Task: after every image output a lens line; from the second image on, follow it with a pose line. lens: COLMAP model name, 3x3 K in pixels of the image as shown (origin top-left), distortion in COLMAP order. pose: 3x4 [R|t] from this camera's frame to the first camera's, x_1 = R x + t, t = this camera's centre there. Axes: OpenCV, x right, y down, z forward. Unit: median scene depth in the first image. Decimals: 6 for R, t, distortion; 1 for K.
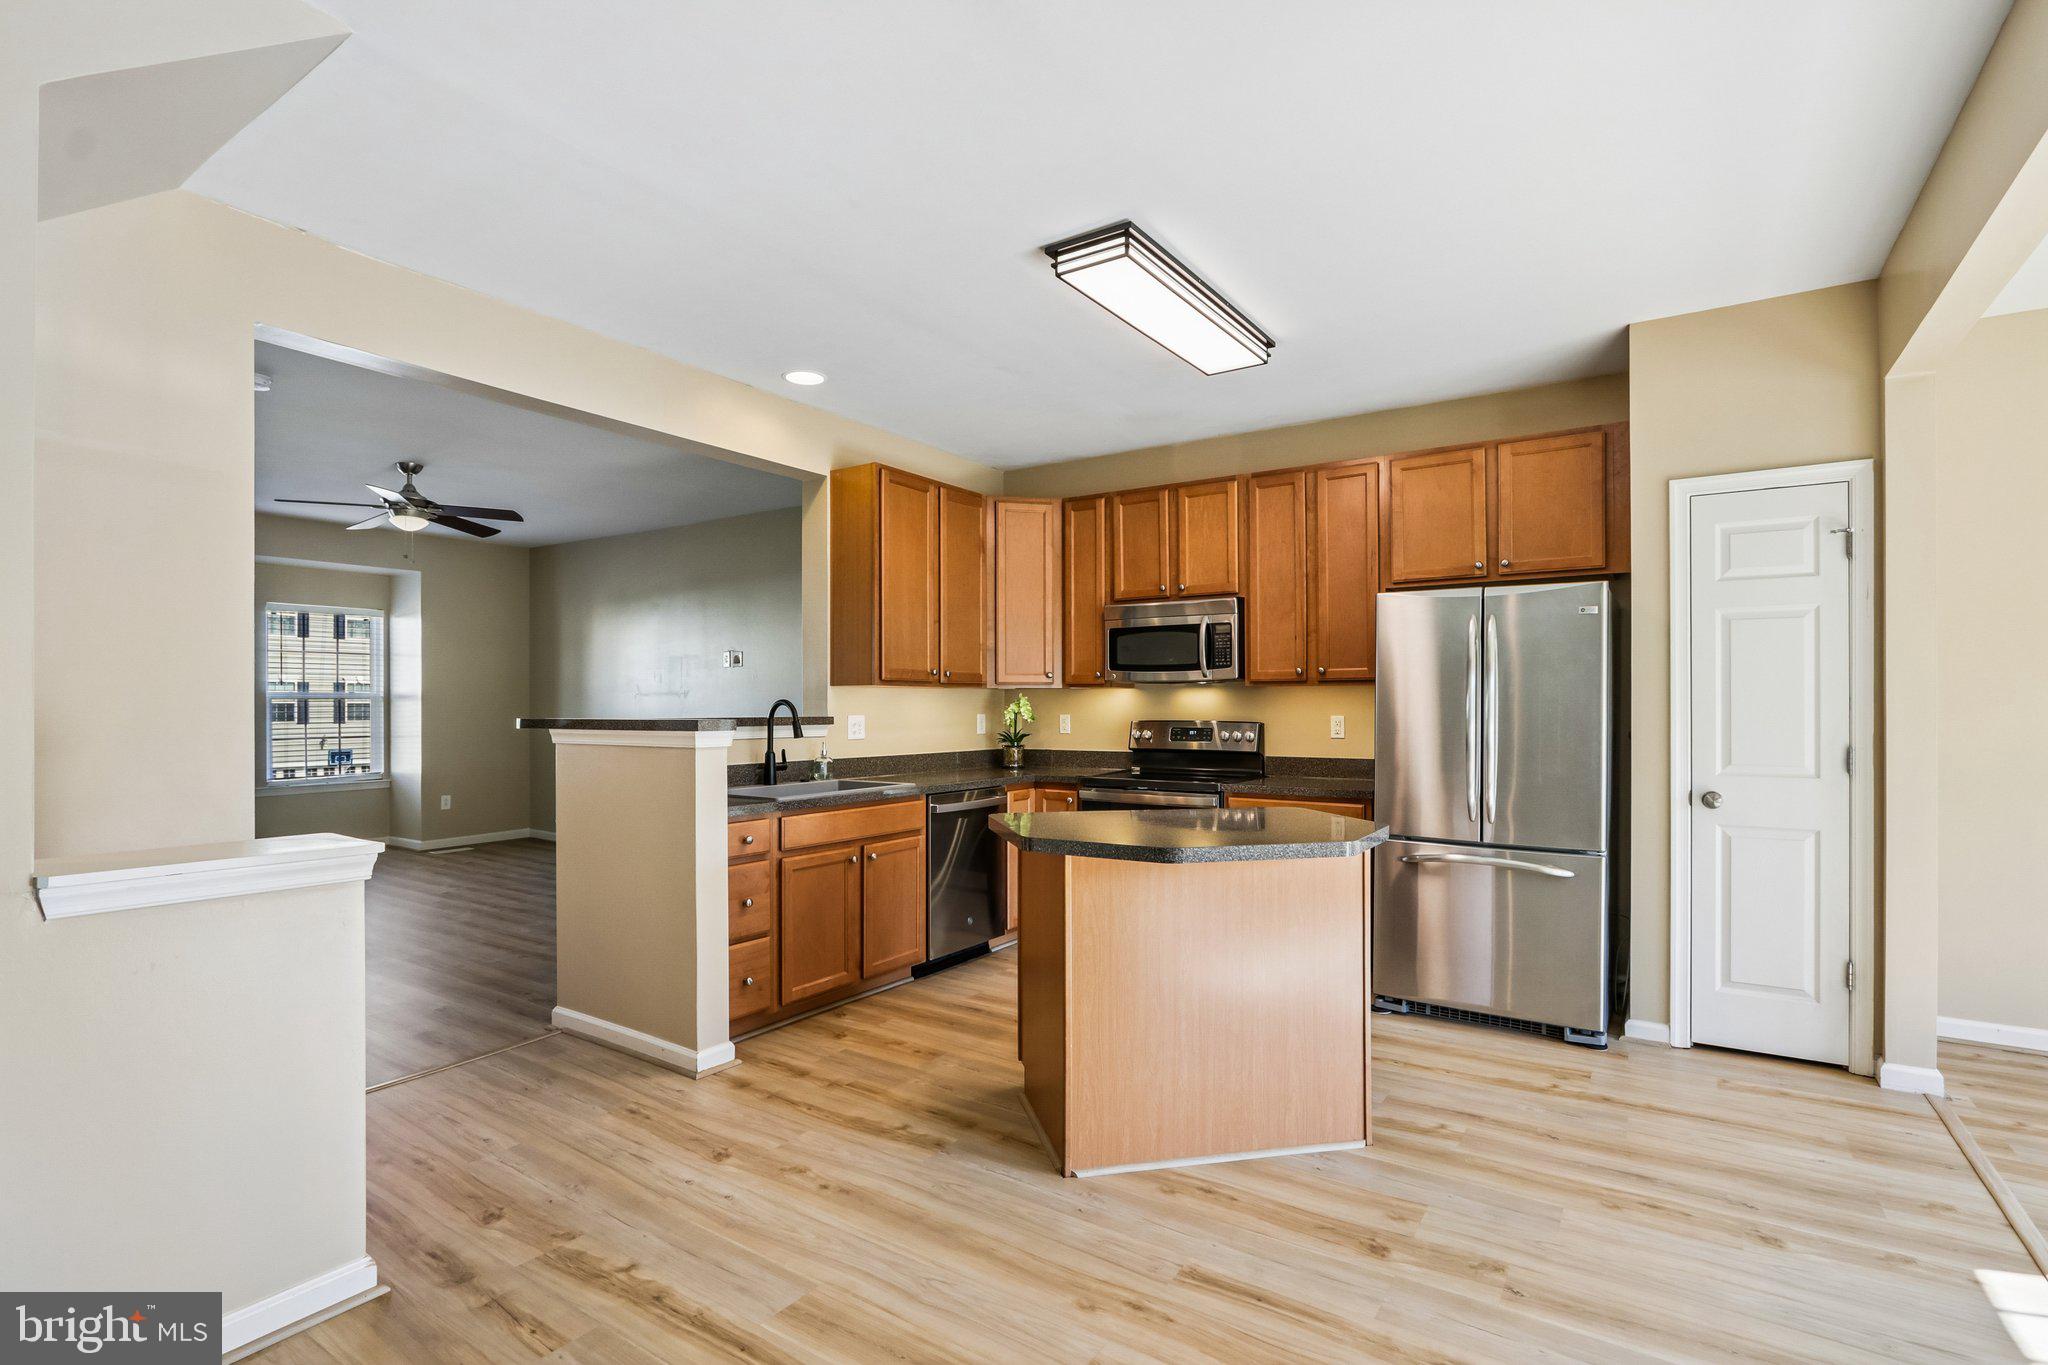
lens RADIAL K [[960.5, 0, 1030.2], [0, 960.5, 710.2], [0, 0, 1]] dist [-0.016588, 0.001629]
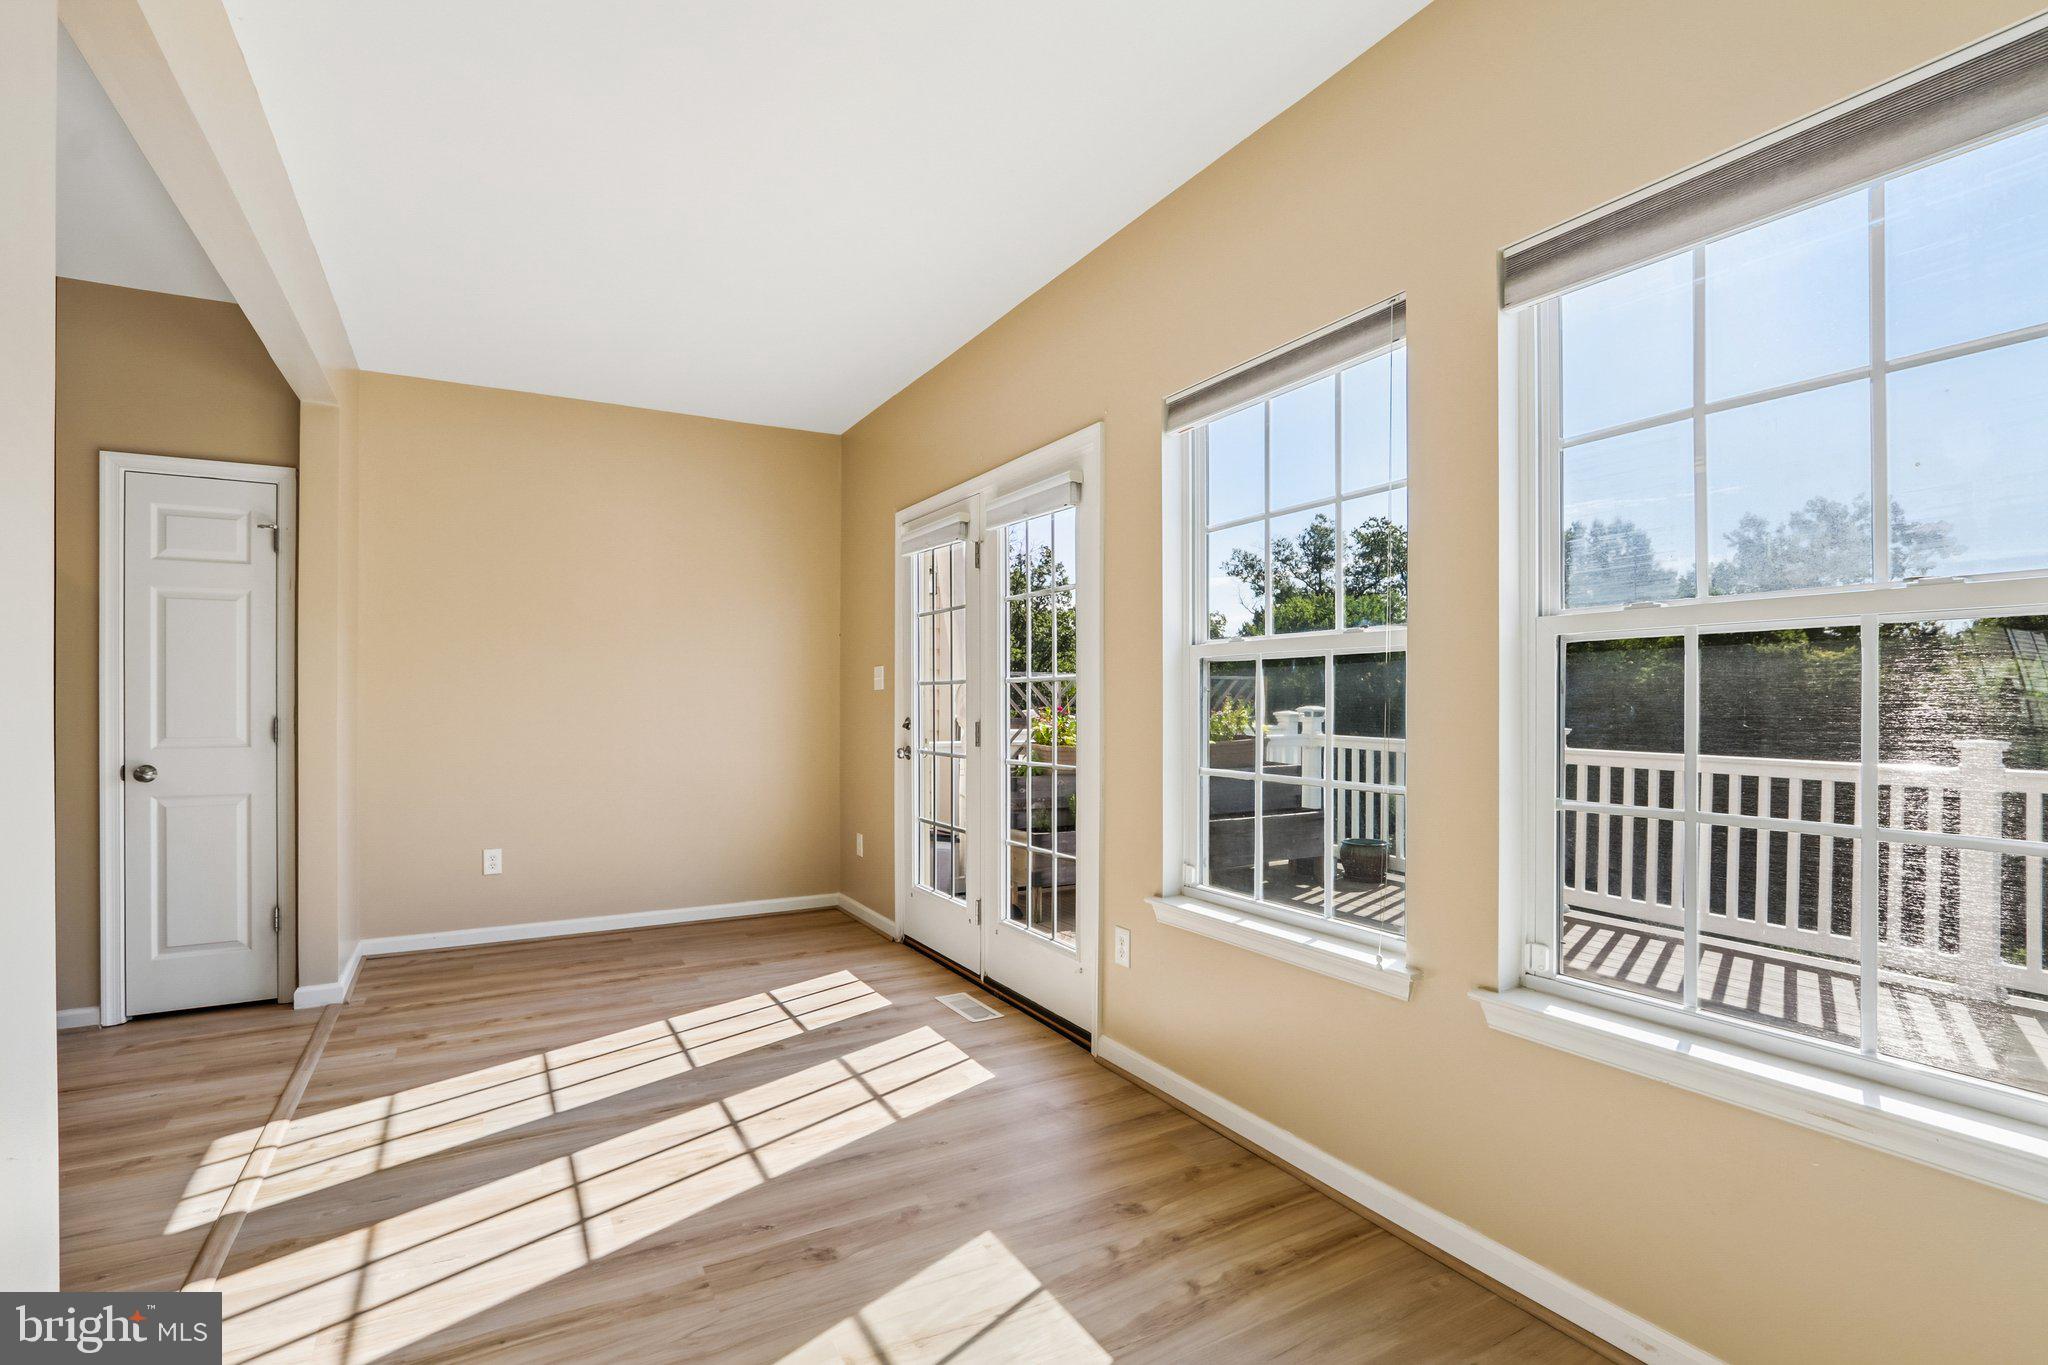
lens RADIAL K [[960.5, 0, 998.6], [0, 960.5, 694.1], [0, 0, 1]] dist [-0.016588, 0.001629]
pose [[0.460272, 0.000248, 0.887778, 0.257425], [0.007171, 0.999966, -0.003997, 0.022059], [-0.887749, 0.008206, 0.460255, -0.302073]]
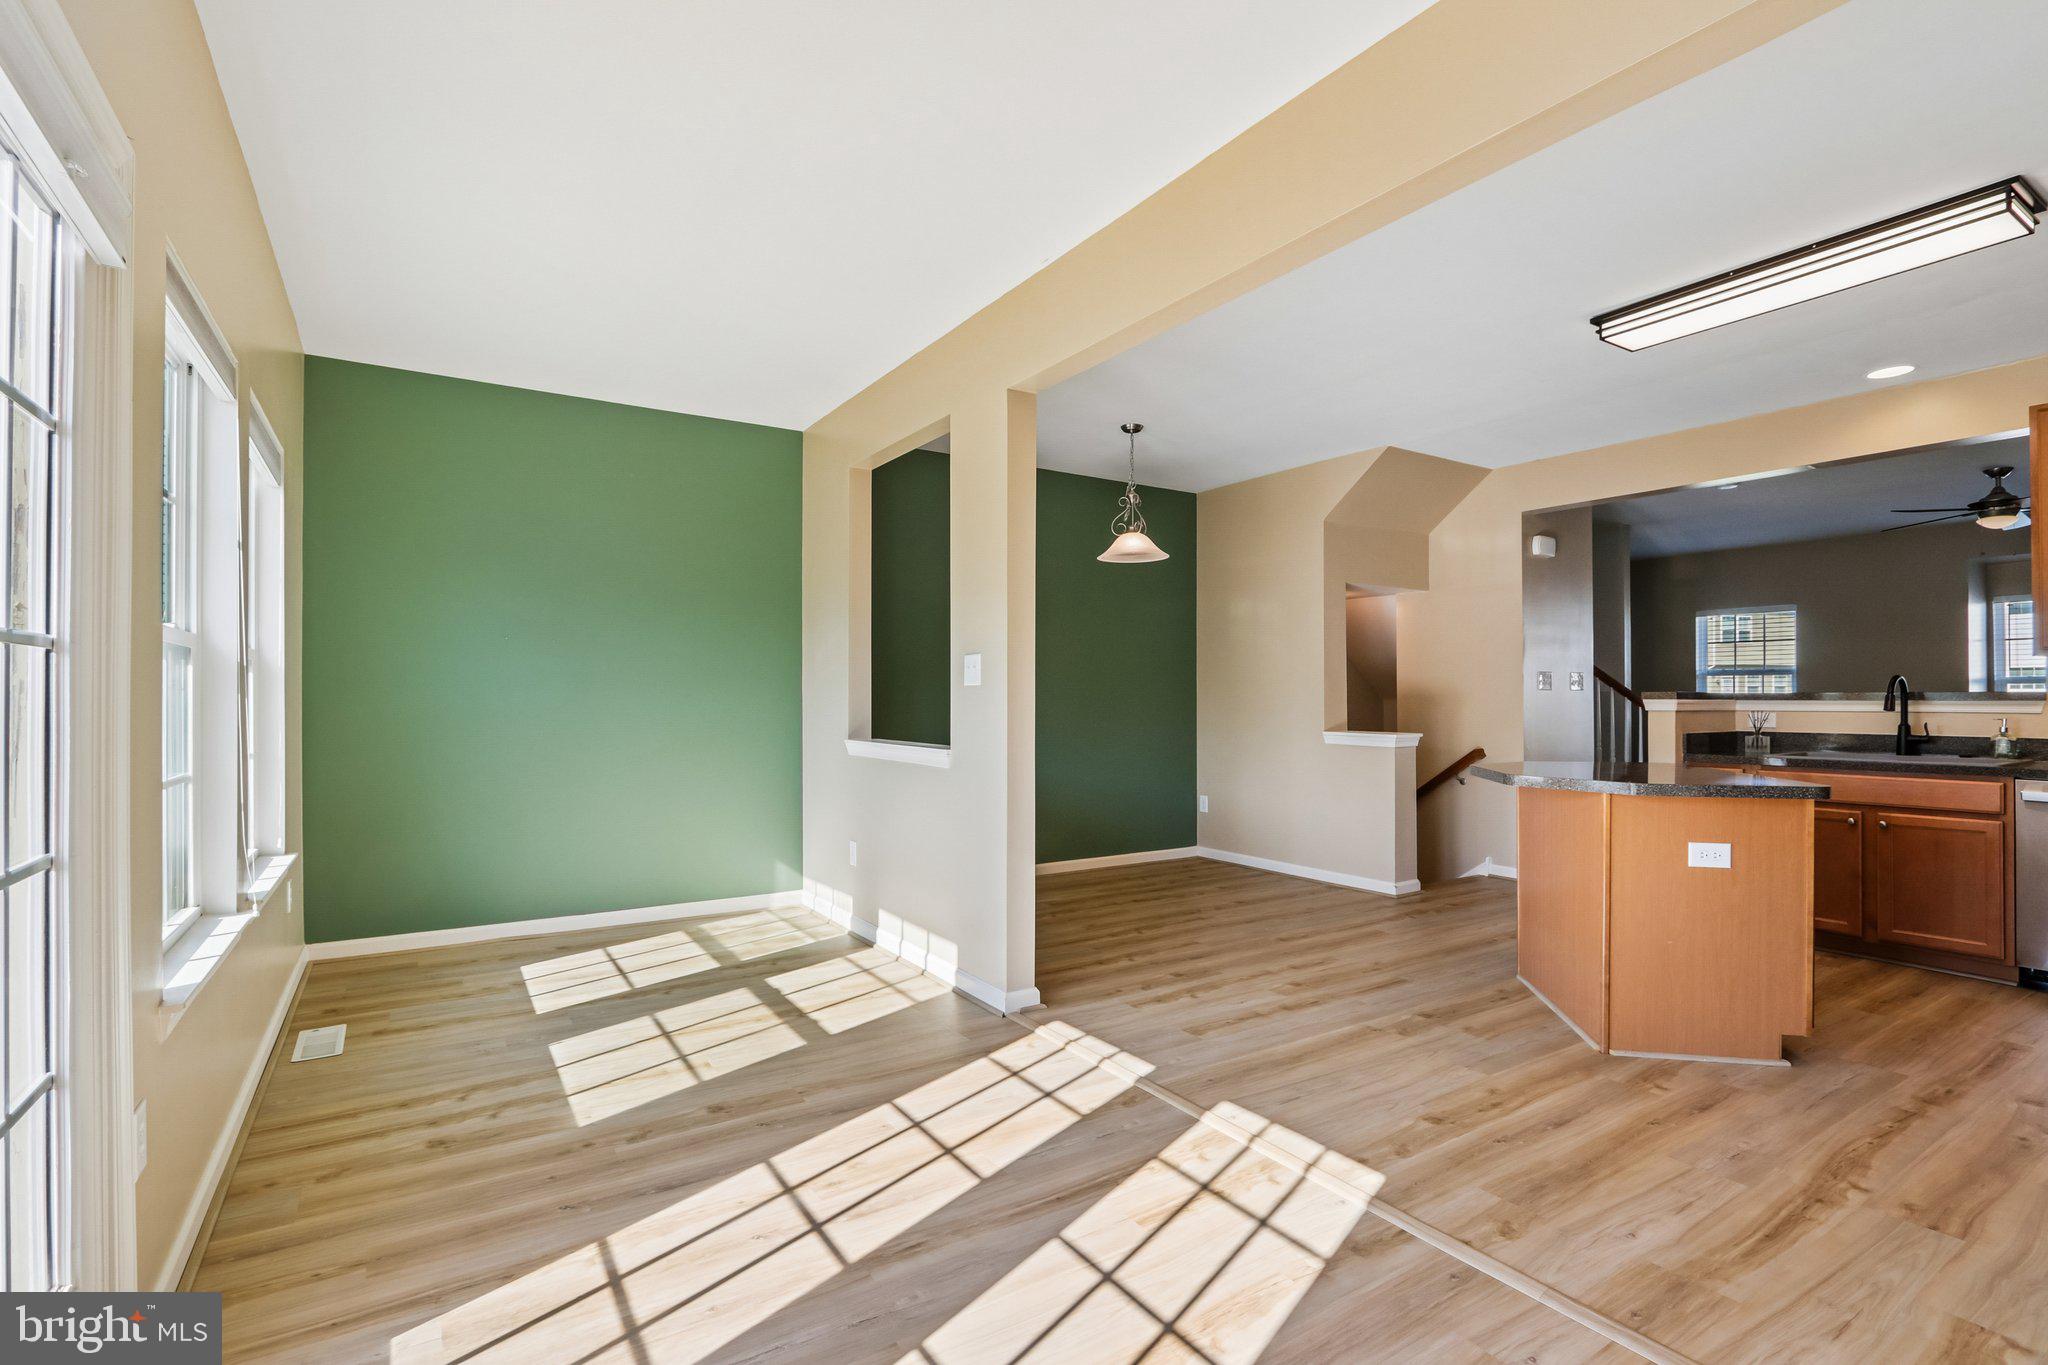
lens RADIAL K [[960.5, 0, 1006.0], [0, 960.5, 694.5], [0, 0, 1]] dist [-0.016588, 0.001629]
pose [[-0.404883, -0.002223, -0.914366, 1.465798], [-0.004834, 0.999988, -0.000290, 0.021521], [0.914356, 0.004302, -0.404889, 0.693756]]
